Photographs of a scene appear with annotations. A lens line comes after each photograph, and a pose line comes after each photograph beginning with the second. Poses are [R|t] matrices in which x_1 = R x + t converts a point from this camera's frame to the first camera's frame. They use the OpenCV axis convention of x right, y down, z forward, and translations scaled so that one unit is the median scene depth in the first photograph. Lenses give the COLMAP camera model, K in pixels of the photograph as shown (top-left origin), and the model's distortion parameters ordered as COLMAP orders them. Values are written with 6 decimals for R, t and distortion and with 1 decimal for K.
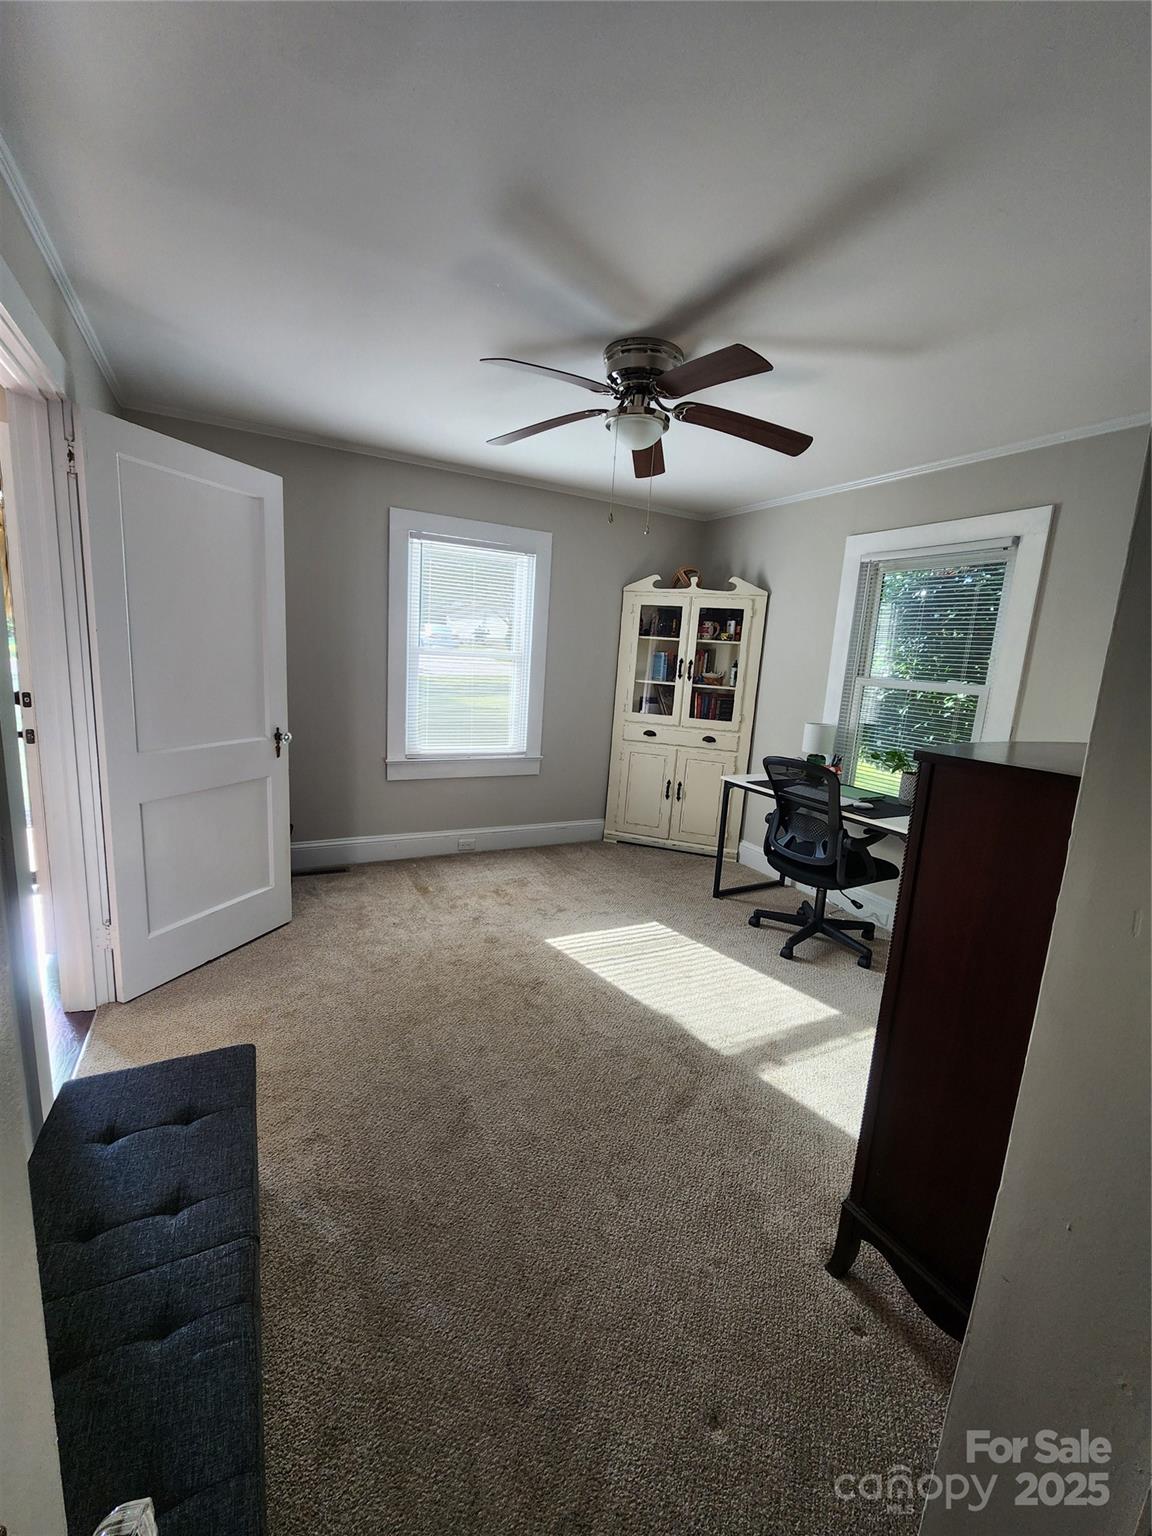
lens RADIAL K [[616.8, 0, 566.7], [0, 616.8, 764.6], [0, 0, 1]] dist [-0.001109, 0.000359]
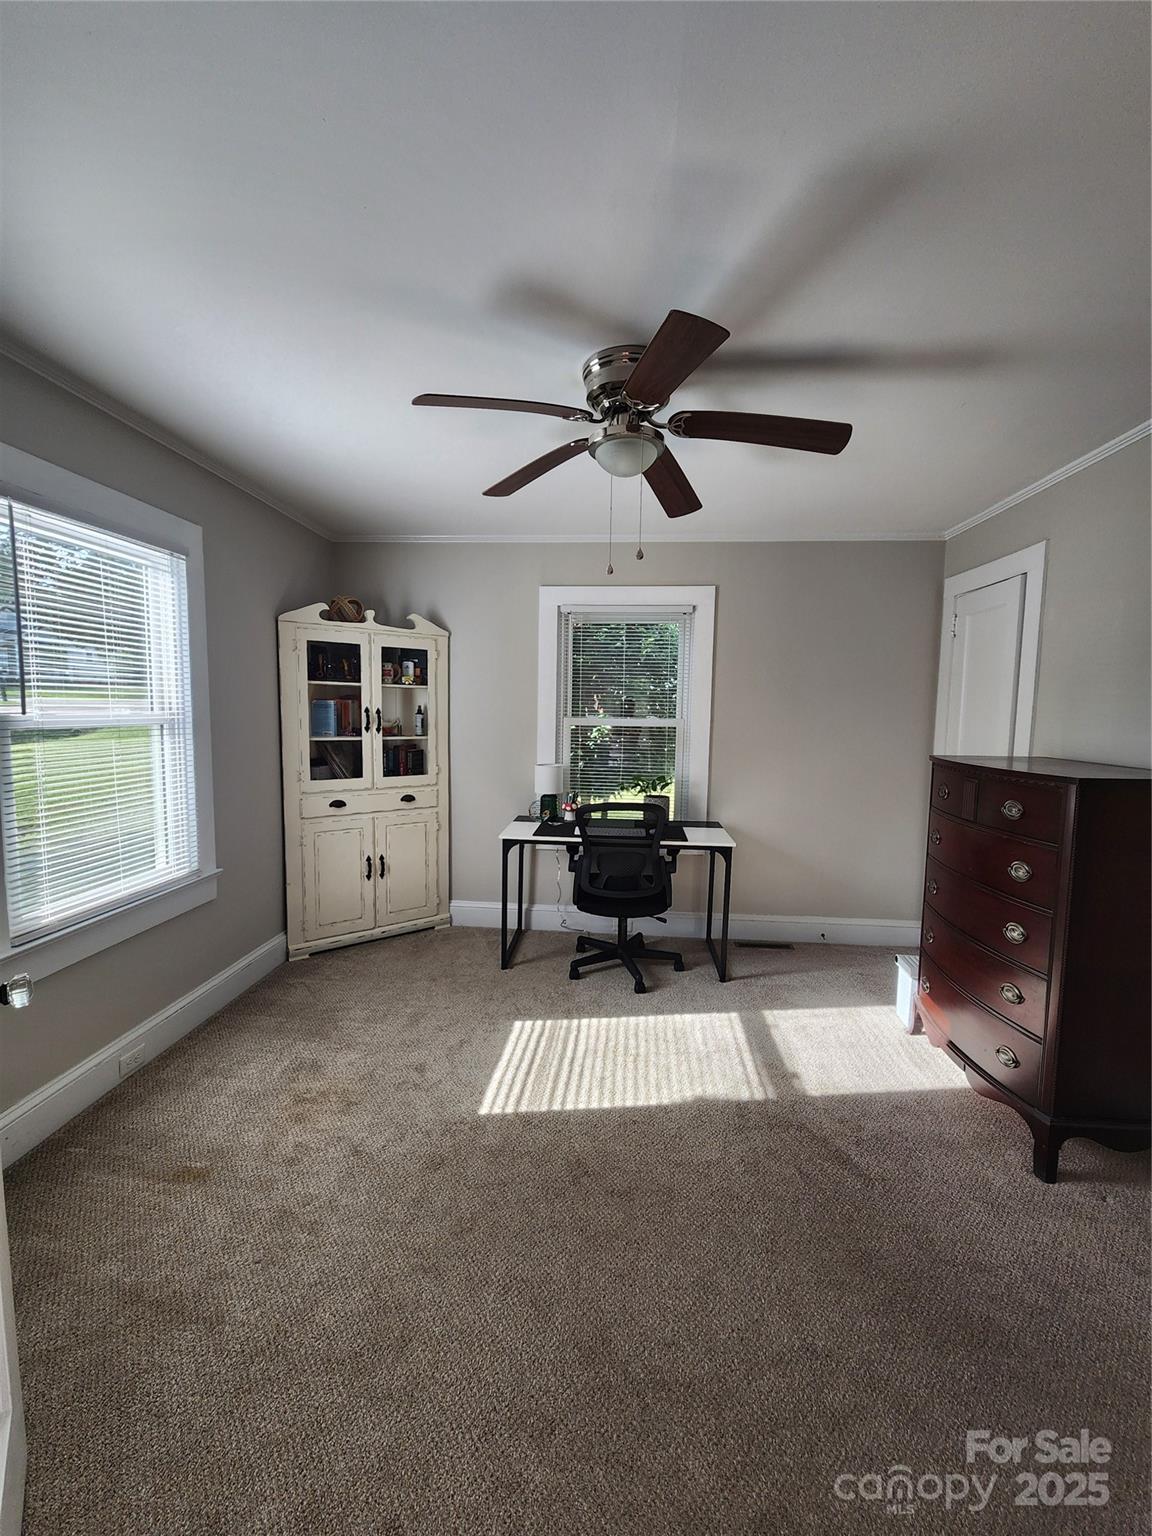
lens RADIAL K [[616.8, 0, 576.0], [0, 616.8, 769.0], [0, 0, 1]] dist [-0.001109, 0.000359]
pose [[0.552790, -0.134398, 0.822411, -0.350794], [0.166869, 0.984772, 0.048769, -0.085811], [-0.816442, 0.110276, 0.566799, 0.321098]]
